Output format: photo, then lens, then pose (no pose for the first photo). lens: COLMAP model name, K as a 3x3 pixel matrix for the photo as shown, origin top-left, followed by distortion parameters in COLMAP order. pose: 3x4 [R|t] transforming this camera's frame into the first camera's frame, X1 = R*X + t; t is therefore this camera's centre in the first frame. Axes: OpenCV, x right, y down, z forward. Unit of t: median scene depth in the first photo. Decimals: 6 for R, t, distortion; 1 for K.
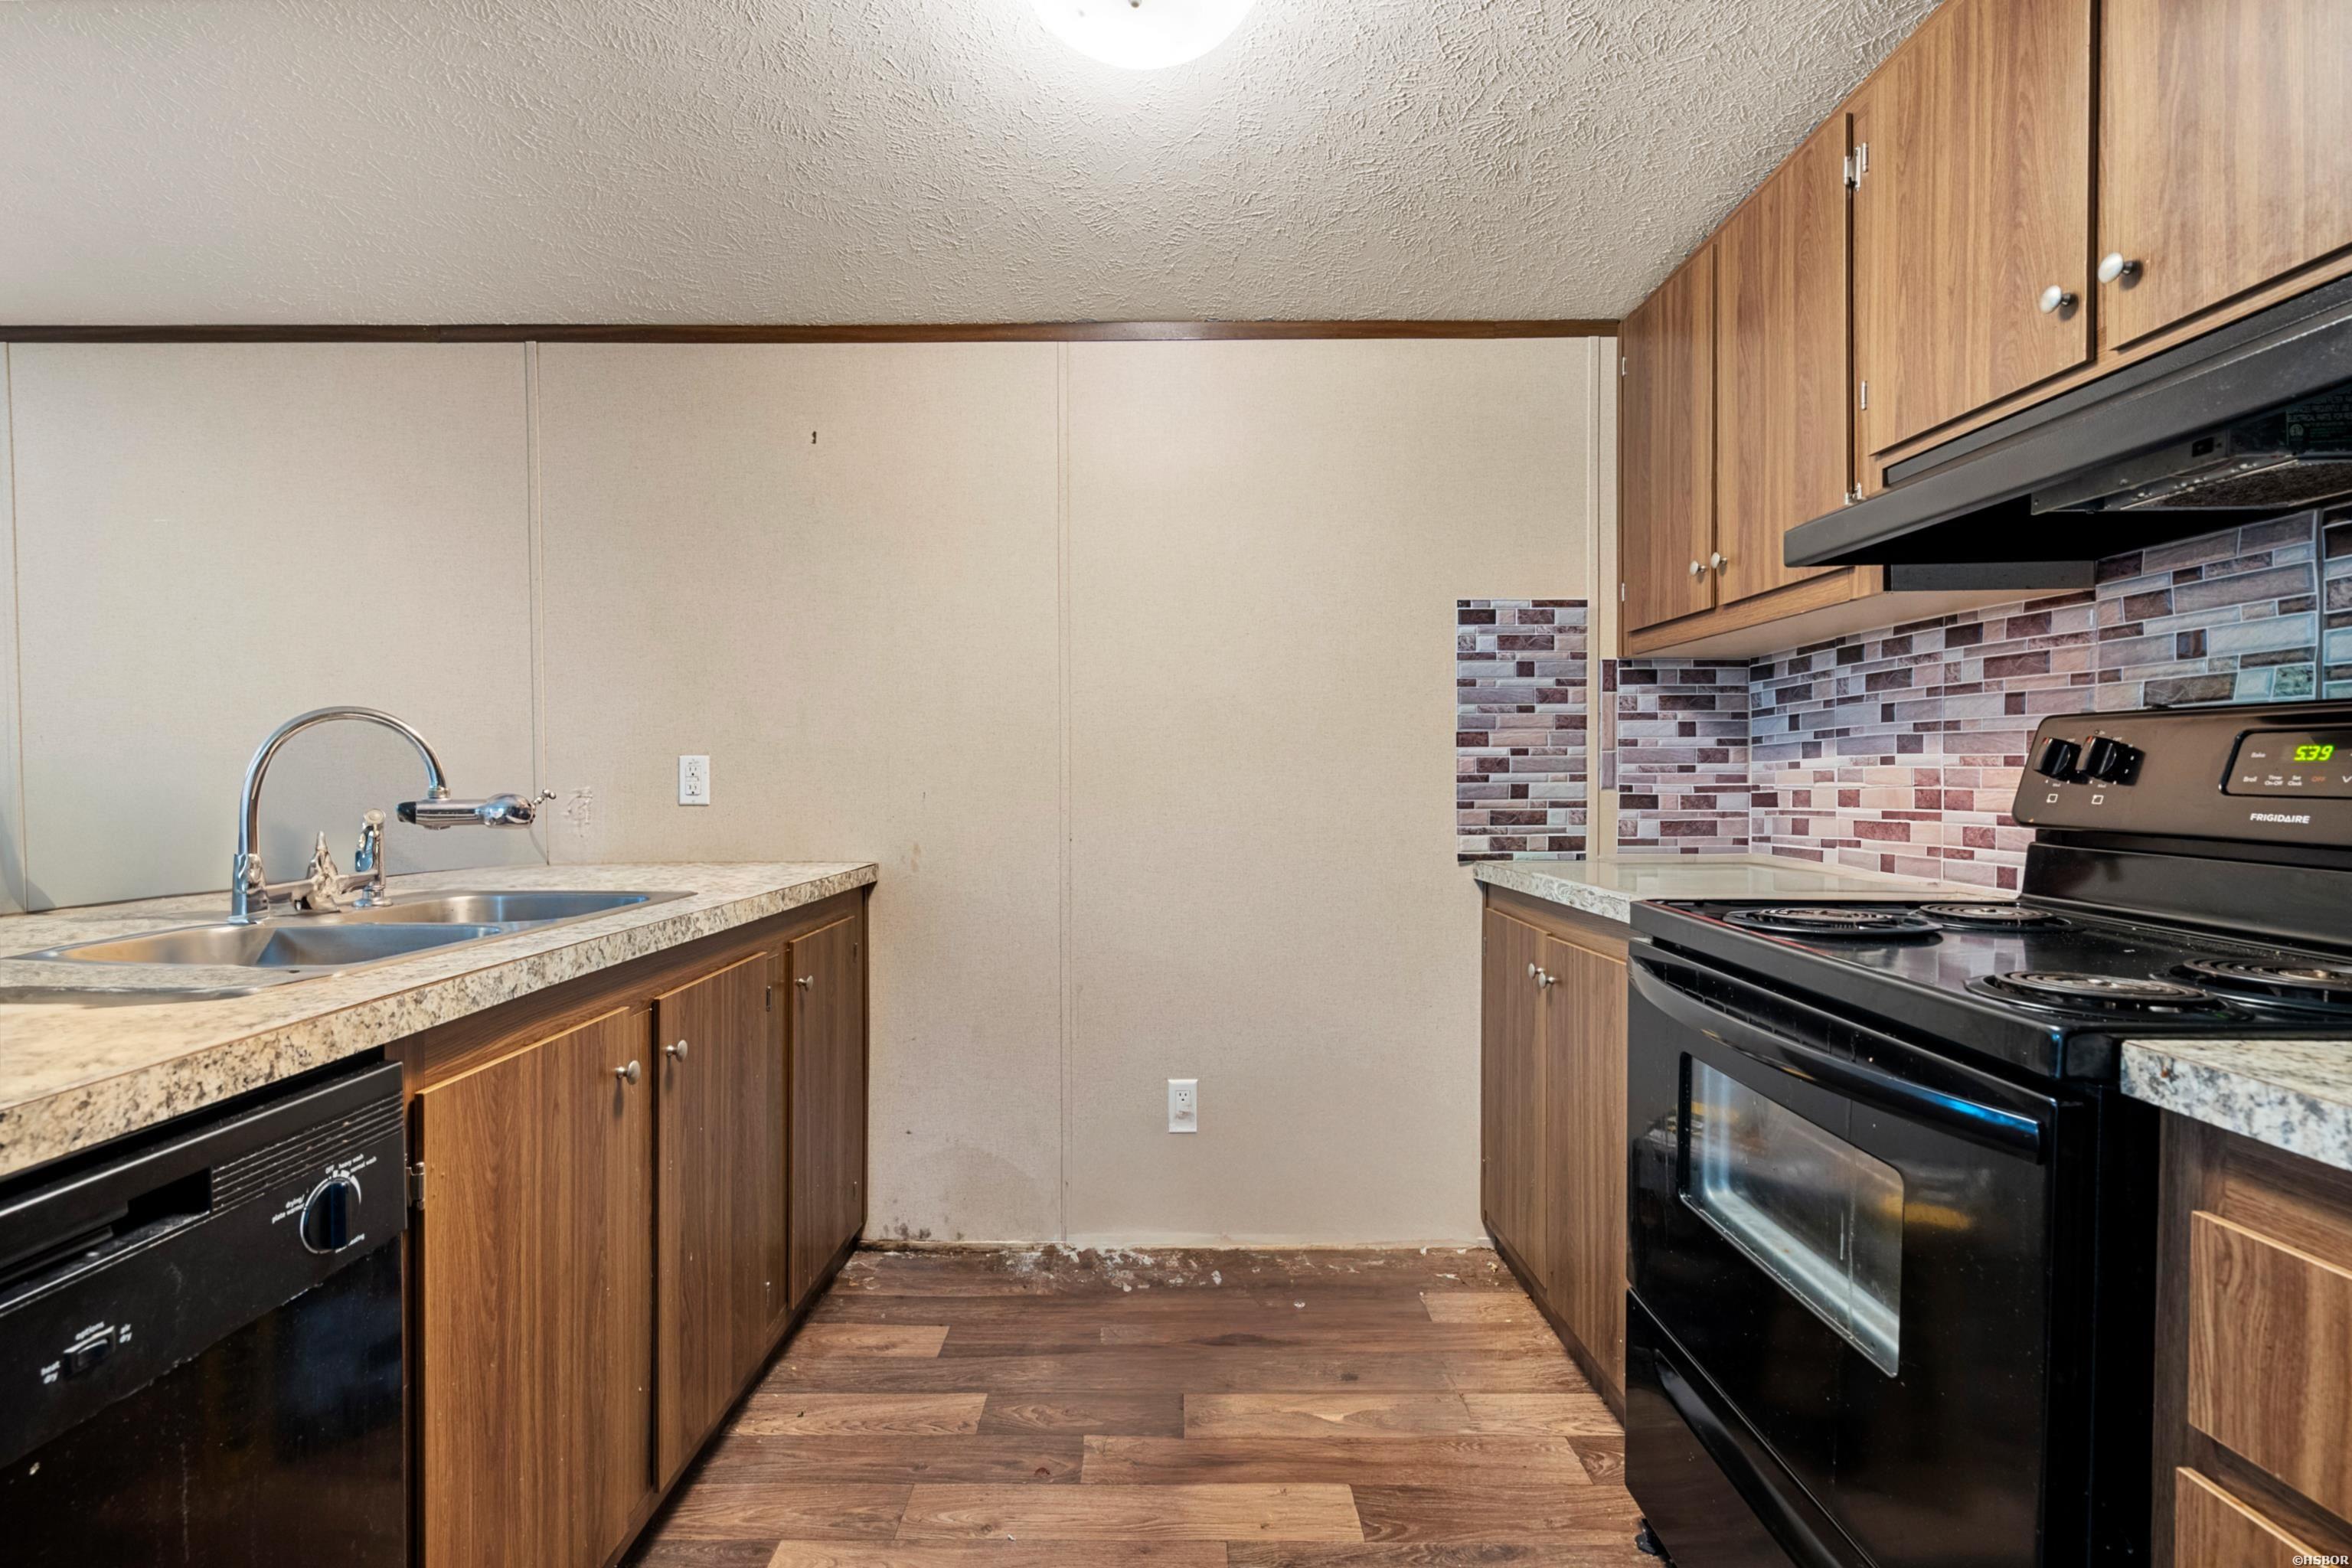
lens RADIAL K [[1077.0, 0, 1176.0], [0, 1077.0, 784.0], [0, 0, 1]] dist [-0.002408, -0.000209]
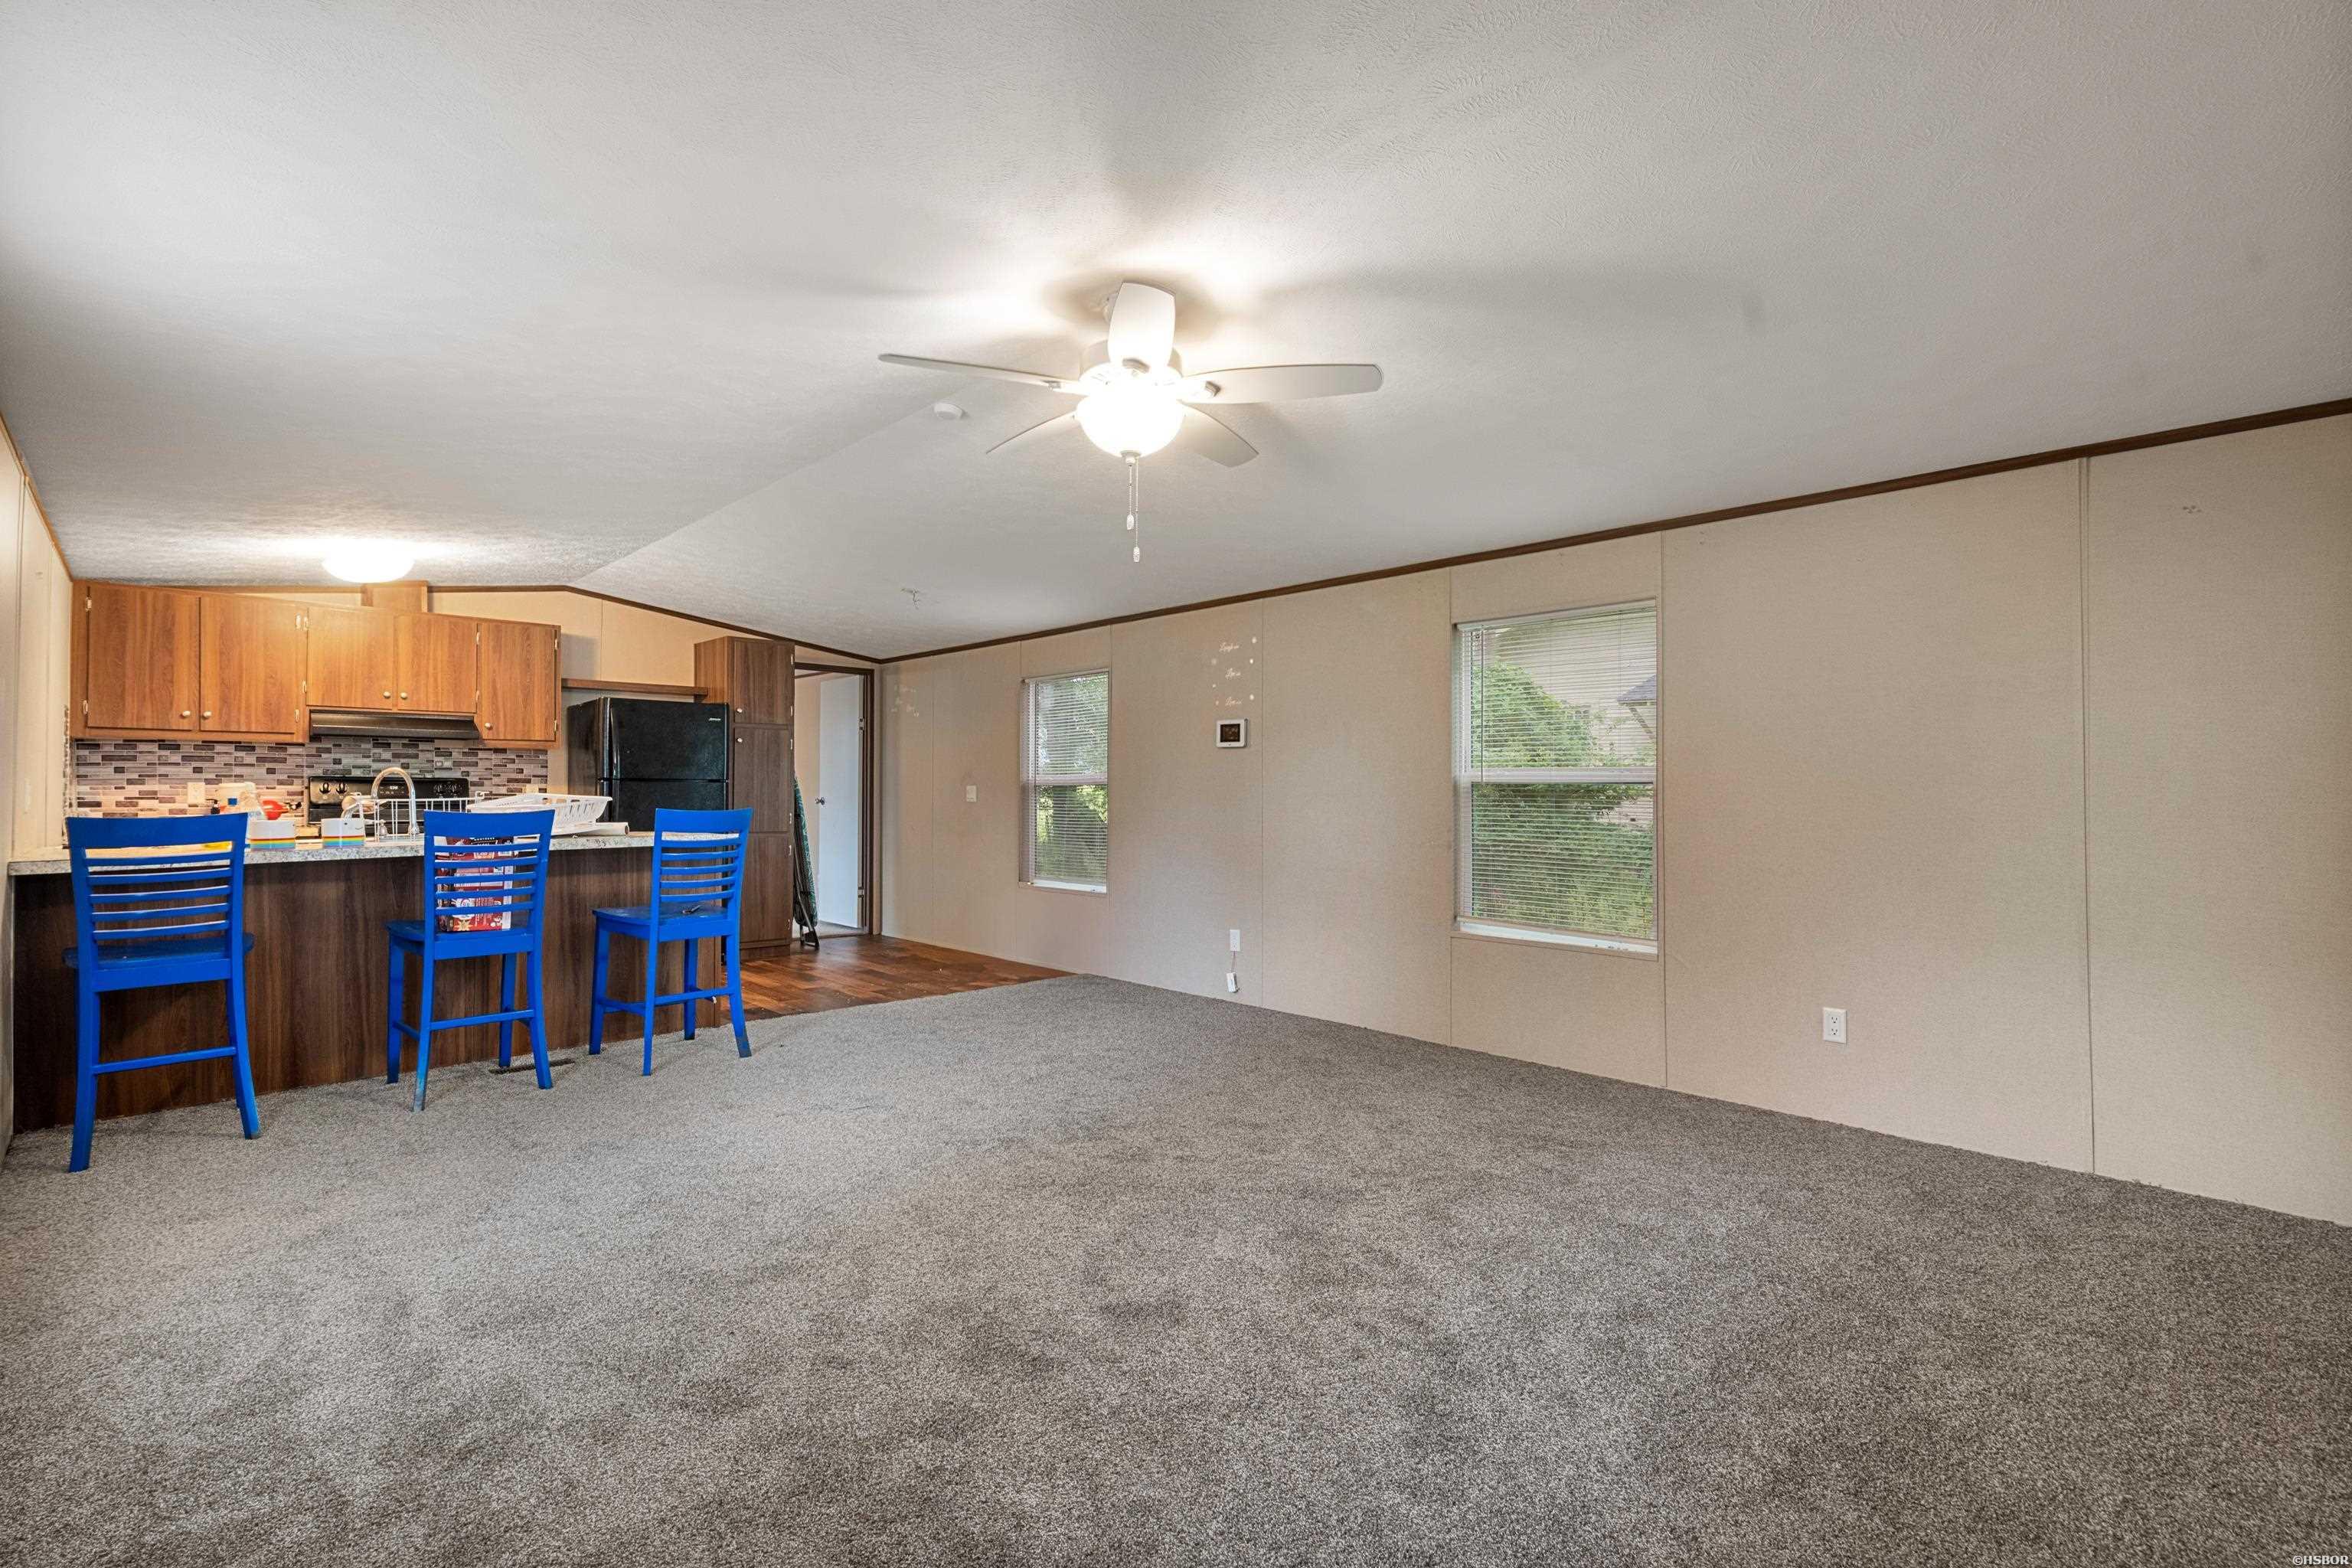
lens RADIAL K [[1077.5, 0, 1165.7], [0, 1077.5, 774.6], [0, 0, 1]] dist [0.000198, 0.000996]
pose [[-0.679293, 0.011967, 0.733770, -2.642037], [0.007442, 0.999928, -0.009418, -0.006963], [-0.733829, -0.000937, -0.679333, 0.883153]]
